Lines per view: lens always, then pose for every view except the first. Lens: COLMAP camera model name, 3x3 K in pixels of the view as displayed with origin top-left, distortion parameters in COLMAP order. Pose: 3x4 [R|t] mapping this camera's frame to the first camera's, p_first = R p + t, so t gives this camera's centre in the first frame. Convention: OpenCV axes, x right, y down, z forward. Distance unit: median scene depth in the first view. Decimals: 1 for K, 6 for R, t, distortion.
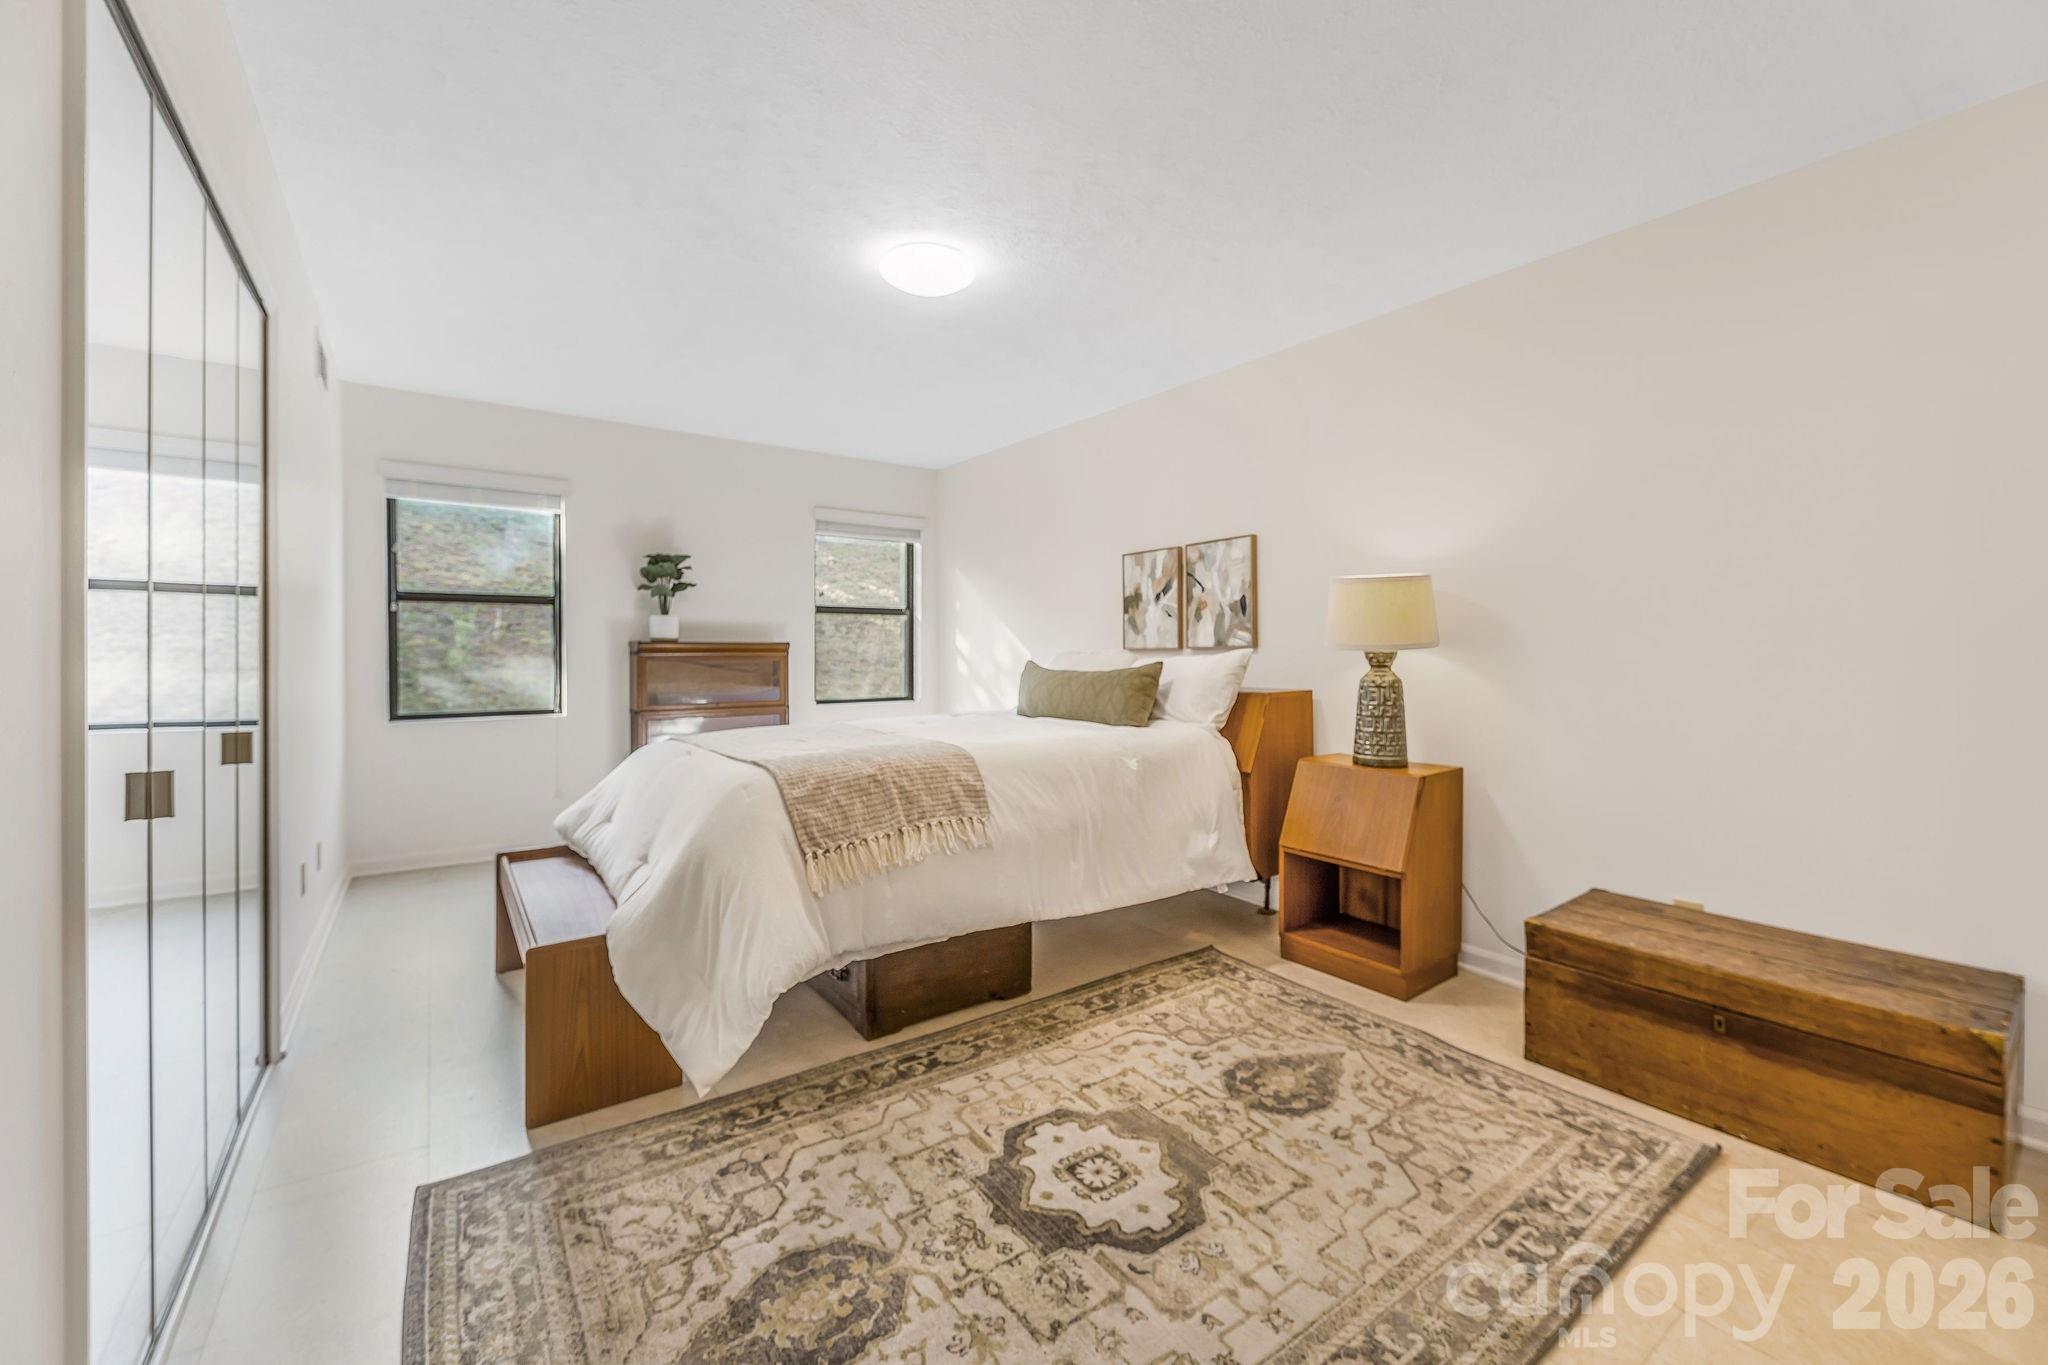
lens RADIAL K [[838.2, 0, 1030.3], [0, 838.2, 658.1], [0, 0, 1]] dist [0.003744, -0.000063]
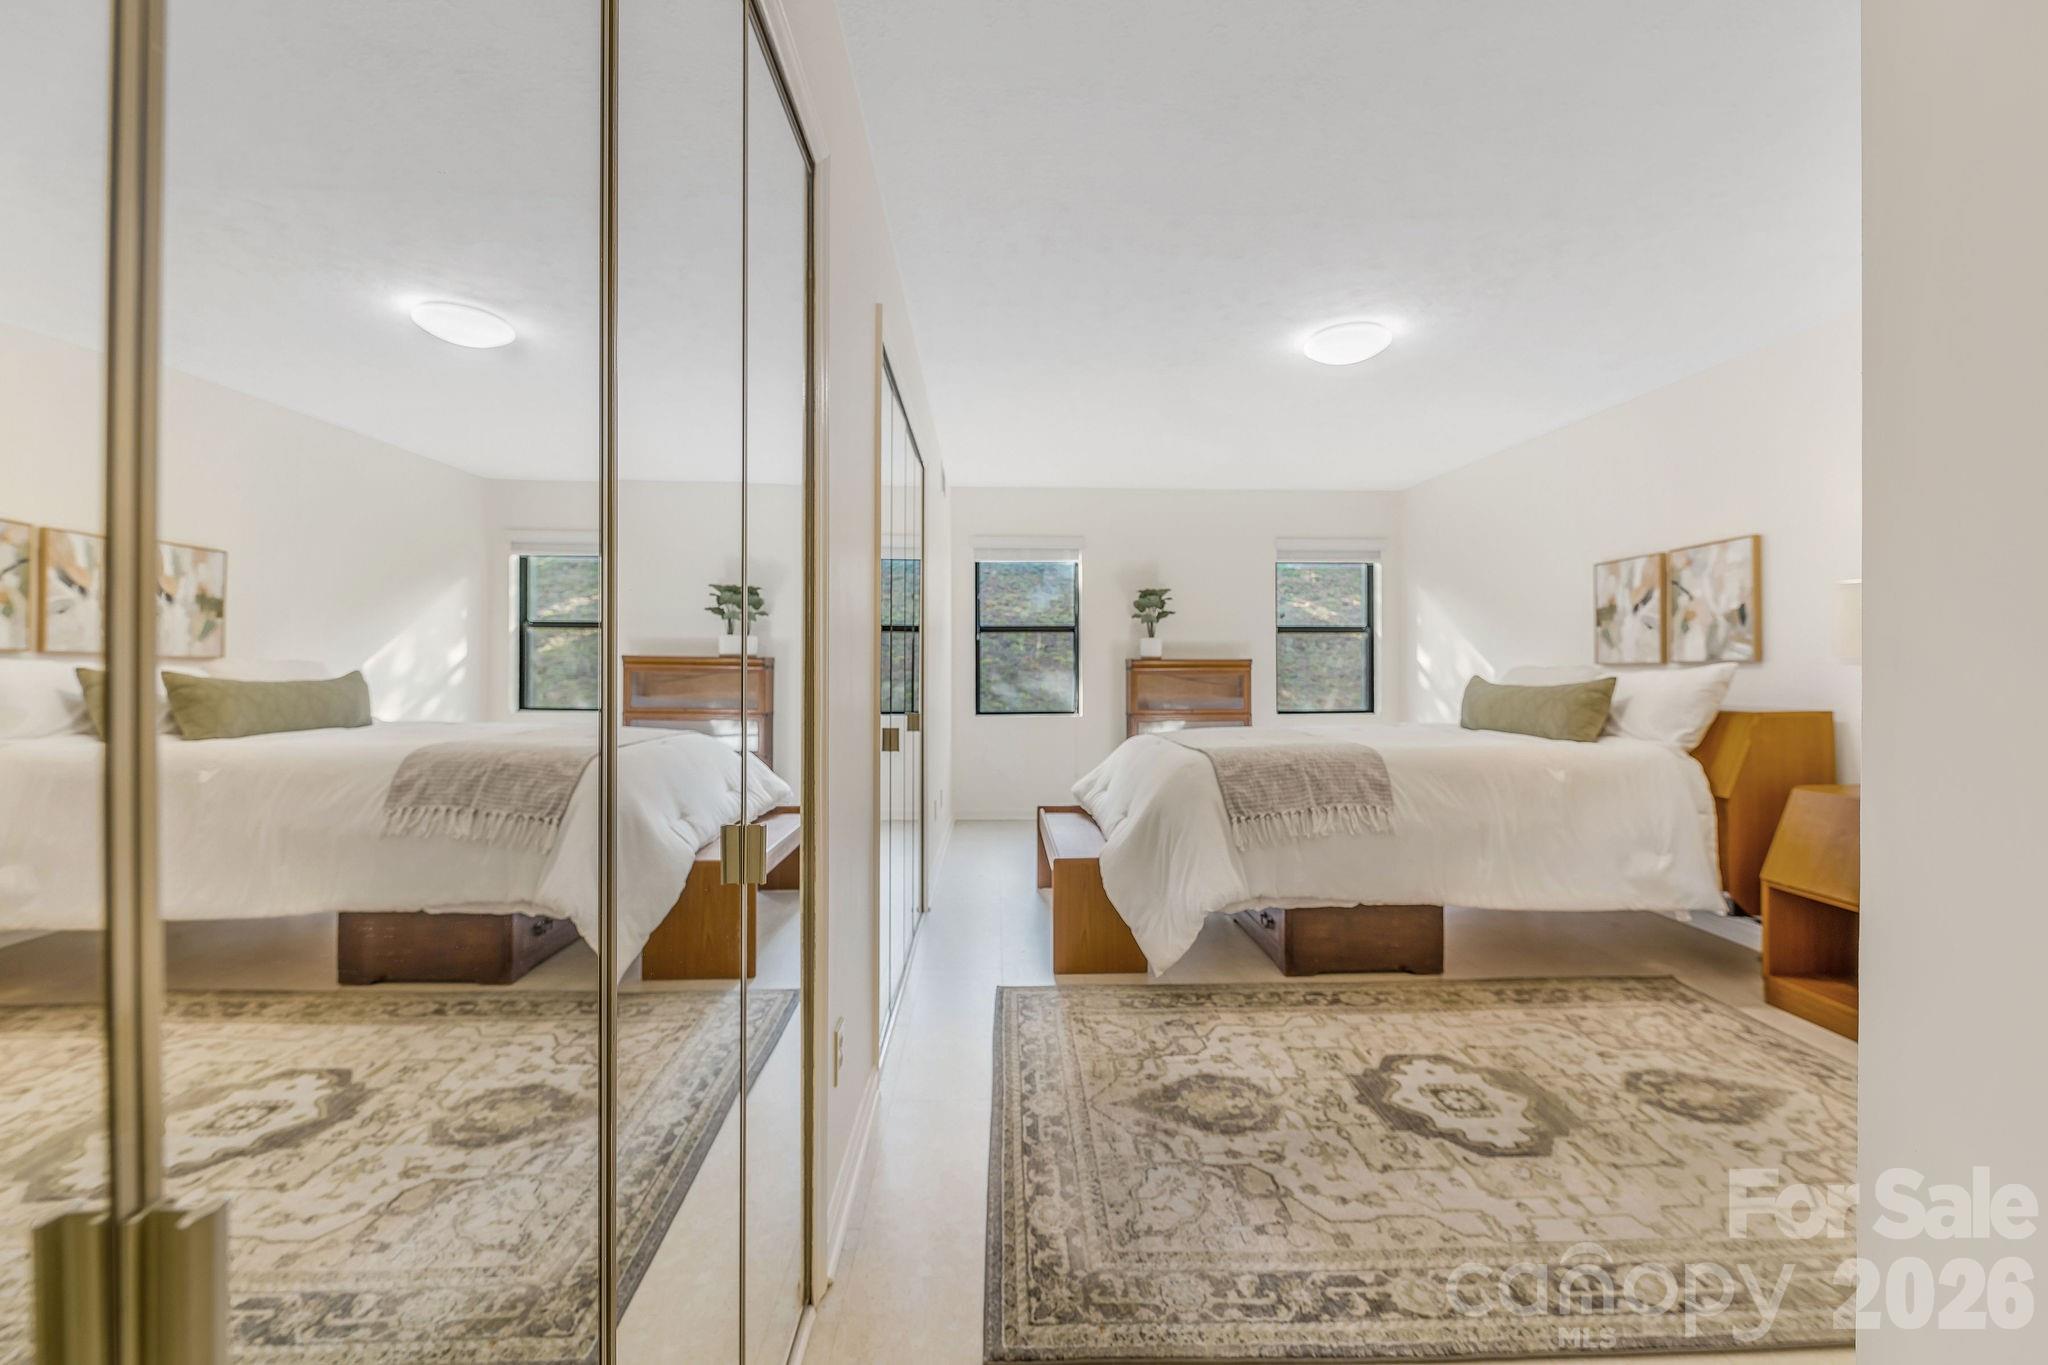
lens RADIAL K [[838.2, 0, 1030.3], [0, 838.2, 658.1], [0, 0, 1]] dist [0.003744, -0.000063]
pose [[0.839130, -0.007196, -0.543883, 0.159679], [-0.003118, 0.999832, -0.018039, 0.003074], [0.543922, 0.016833, 0.838967, -0.251441]]
